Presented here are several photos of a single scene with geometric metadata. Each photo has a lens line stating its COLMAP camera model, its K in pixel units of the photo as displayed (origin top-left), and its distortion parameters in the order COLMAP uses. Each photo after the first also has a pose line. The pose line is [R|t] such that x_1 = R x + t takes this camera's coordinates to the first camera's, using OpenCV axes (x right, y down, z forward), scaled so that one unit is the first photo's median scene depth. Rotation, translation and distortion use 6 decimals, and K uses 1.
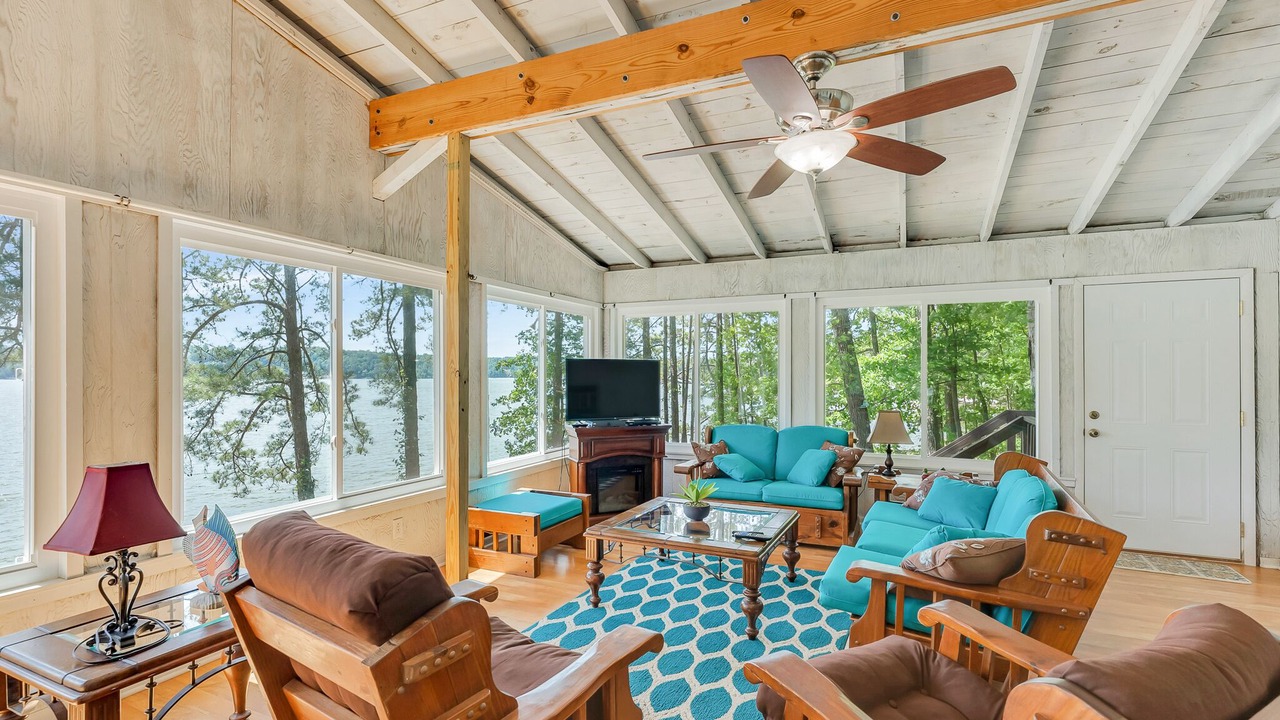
lens RADIAL K [[585.2, 0, 637.6], [0, 585.2, 370.4], [0, 0, 1]] dist [-0.001457, -0.000108]
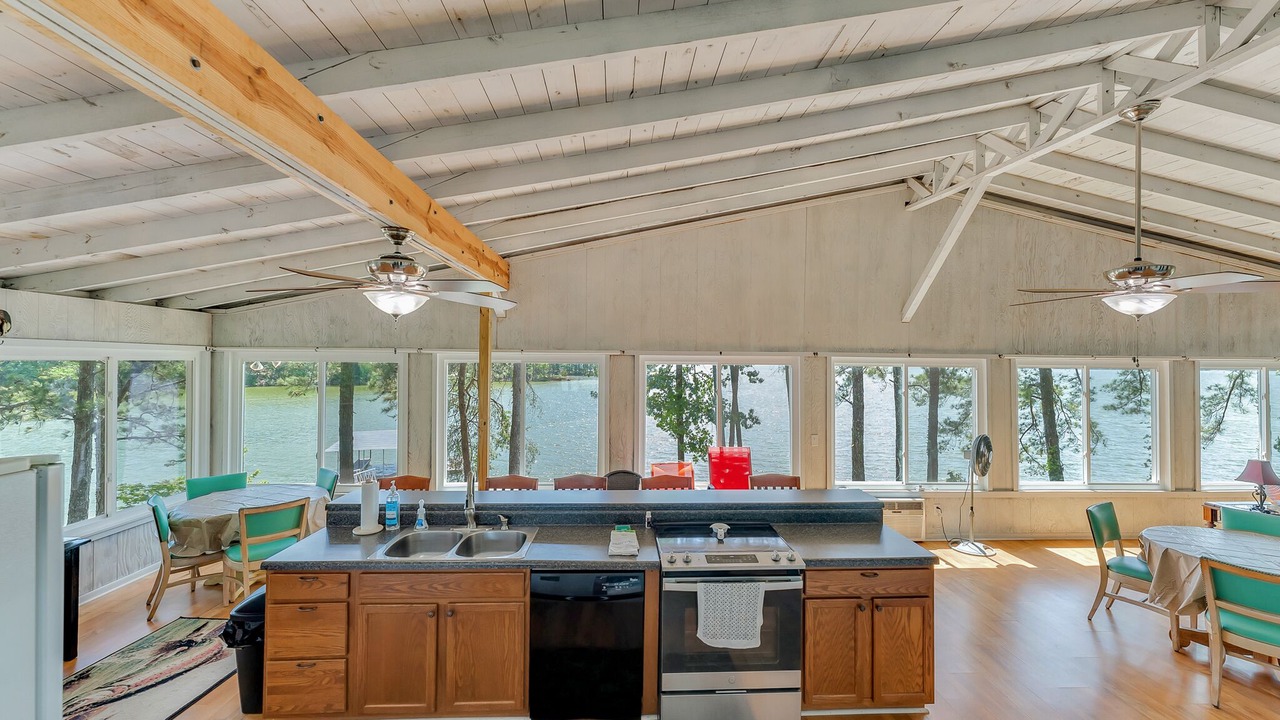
lens RADIAL K [[516.7, 0, 642.7], [0, 516.7, 359.3], [0, 0, 1]] dist [0.004222, 0.000140]
pose [[0.465928, 0.003643, -0.884815, 0.048185], [-0.004175, 0.999989, 0.001919, -0.146810], [0.884813, 0.002800, 0.465938, -1.259169]]
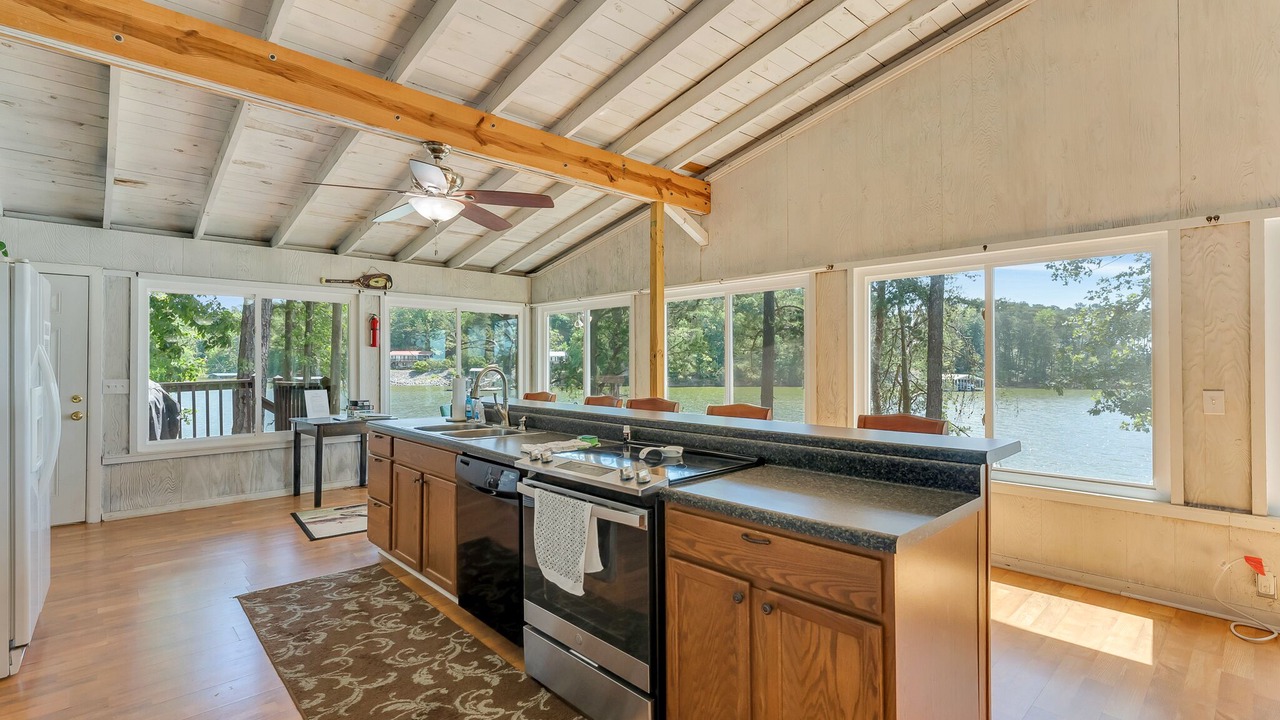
lens RADIAL K [[583.7, 0, 643.2], [0, 583.7, 354.4], [0, 0, 1]] dist [-0.001562, -0.000385]
pose [[-0.365751, -0.010457, -0.930654, -0.009508], [0.006332, 0.999886, -0.013723, -0.000679], [0.930691, -0.010912, -0.365643, -0.671971]]
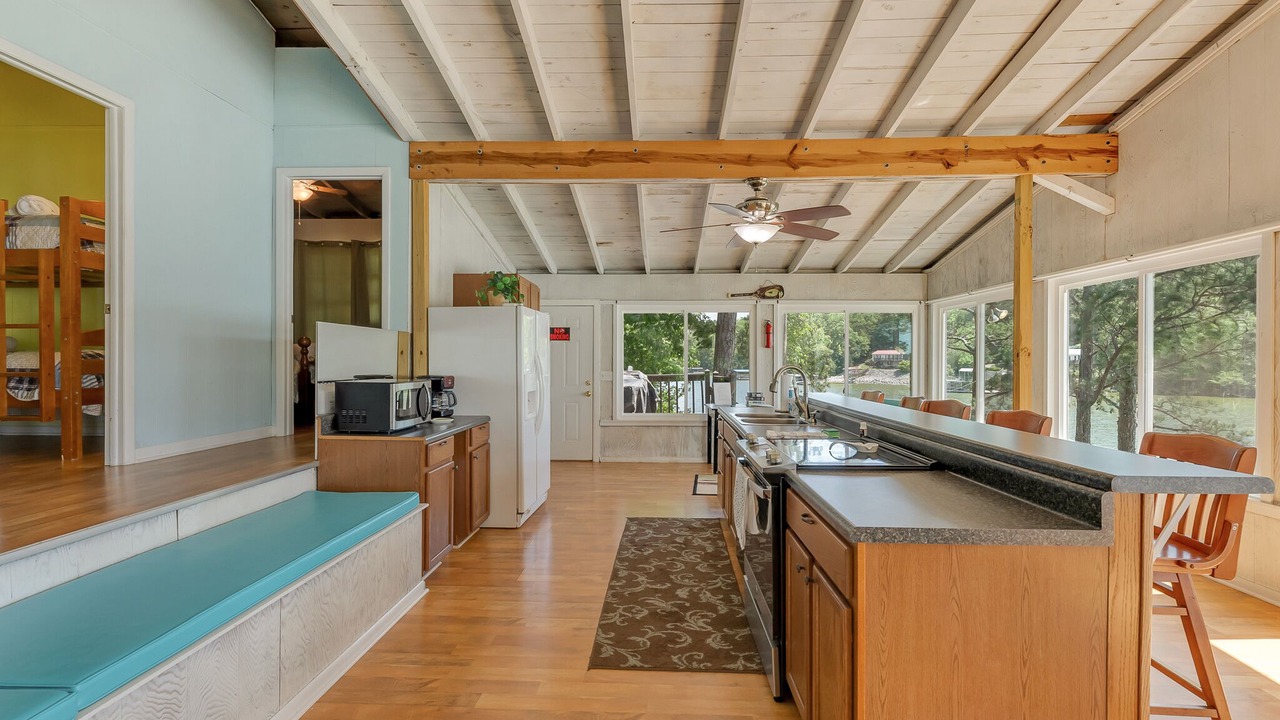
lens RADIAL K [[578.9, 0, 640.7], [0, 578.9, 362.7], [0, 0, 1]] dist [-0.000171, 0.000340]
pose [[-0.922524, -0.000748, -0.385939, -0.106909], [-0.000543, 1.000000, -0.000640, 0.000821], [0.385939, -0.000381, -0.922524, -0.419475]]
